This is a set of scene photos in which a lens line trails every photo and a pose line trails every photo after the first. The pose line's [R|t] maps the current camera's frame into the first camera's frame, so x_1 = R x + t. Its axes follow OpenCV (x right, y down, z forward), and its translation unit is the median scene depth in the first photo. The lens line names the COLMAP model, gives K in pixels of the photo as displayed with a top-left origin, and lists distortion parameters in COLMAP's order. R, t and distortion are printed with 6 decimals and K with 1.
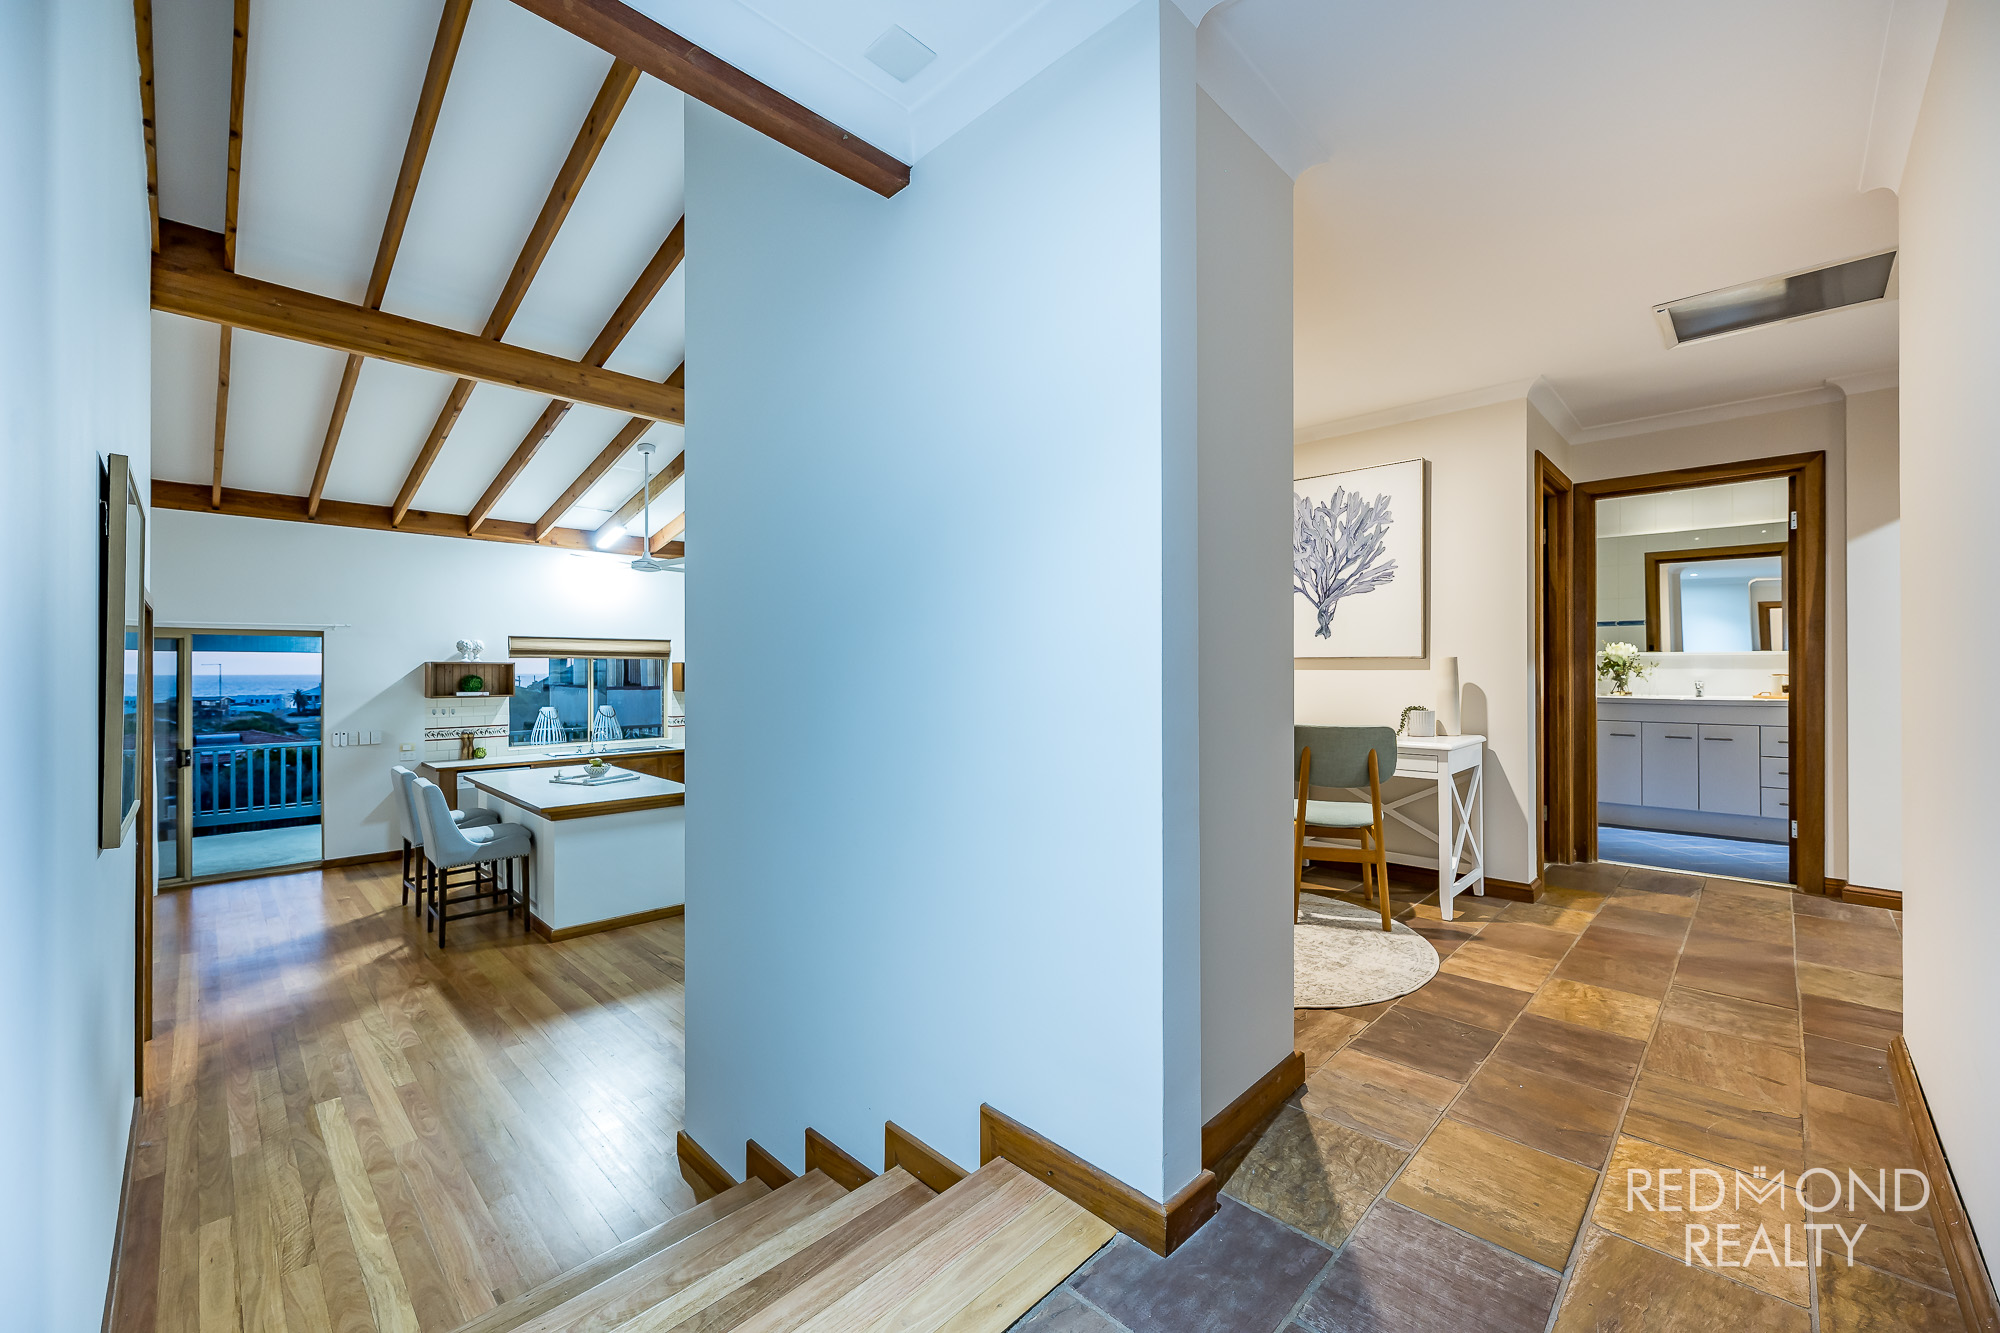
lens RADIAL K [[784.2, 0, 998.8], [0, 784.2, 666.8], [0, 0, 1]] dist [0.007498, 0.000096]
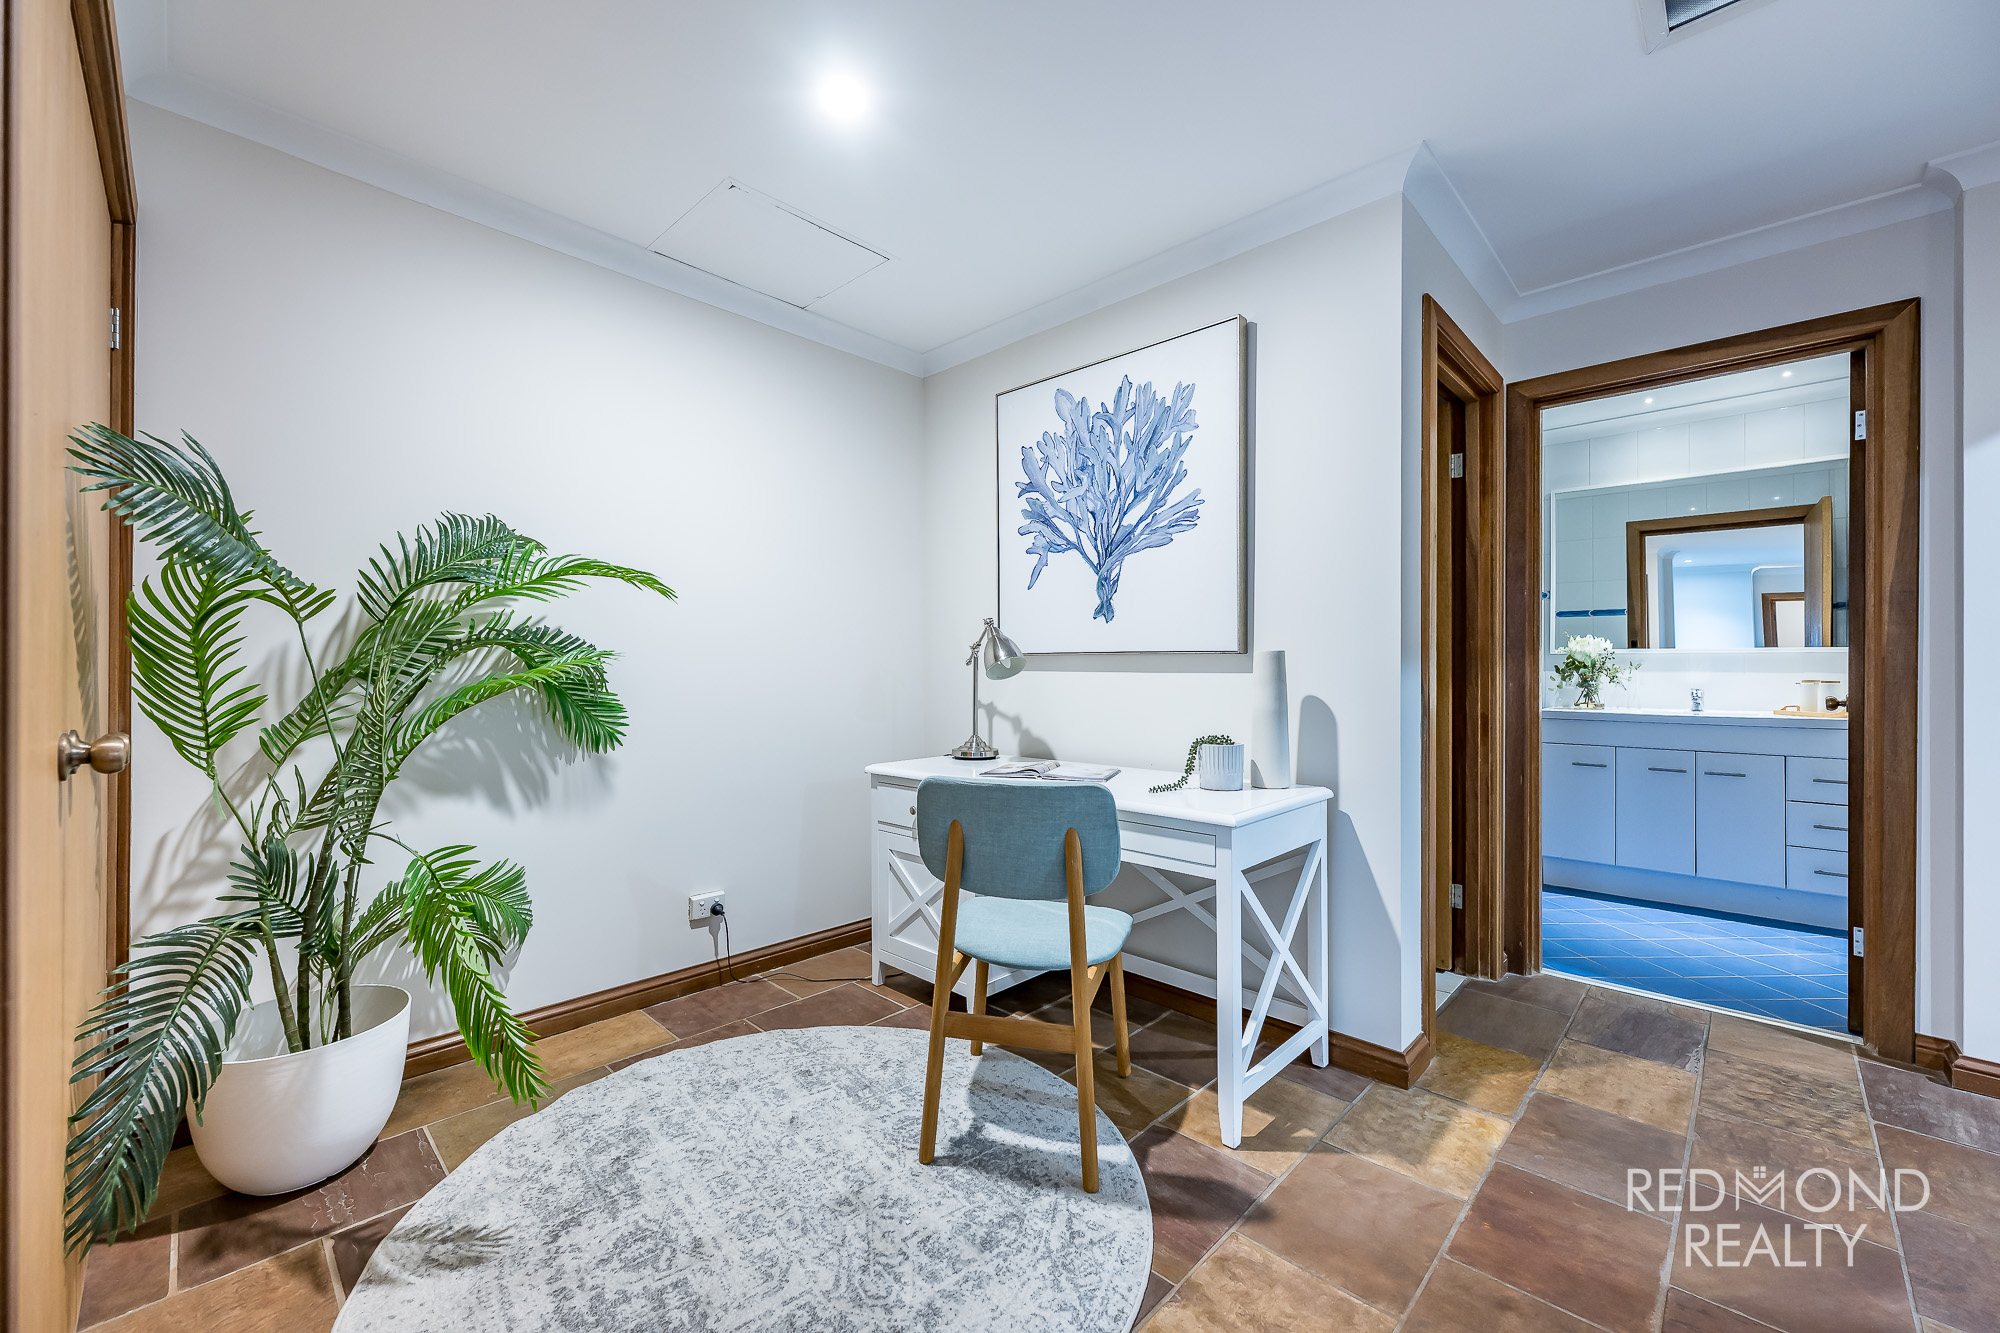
lens RADIAL K [[784.2, 0, 1000.8], [0, 784.2, 666.9], [0, 0, 1]] dist [0.007498, 0.000096]
pose [[0.999974, 0.003625, 0.006281, 0.350924], [-0.003637, 0.999992, 0.001837, -0.001133], [-0.006274, -0.001860, 0.999979, 0.402432]]
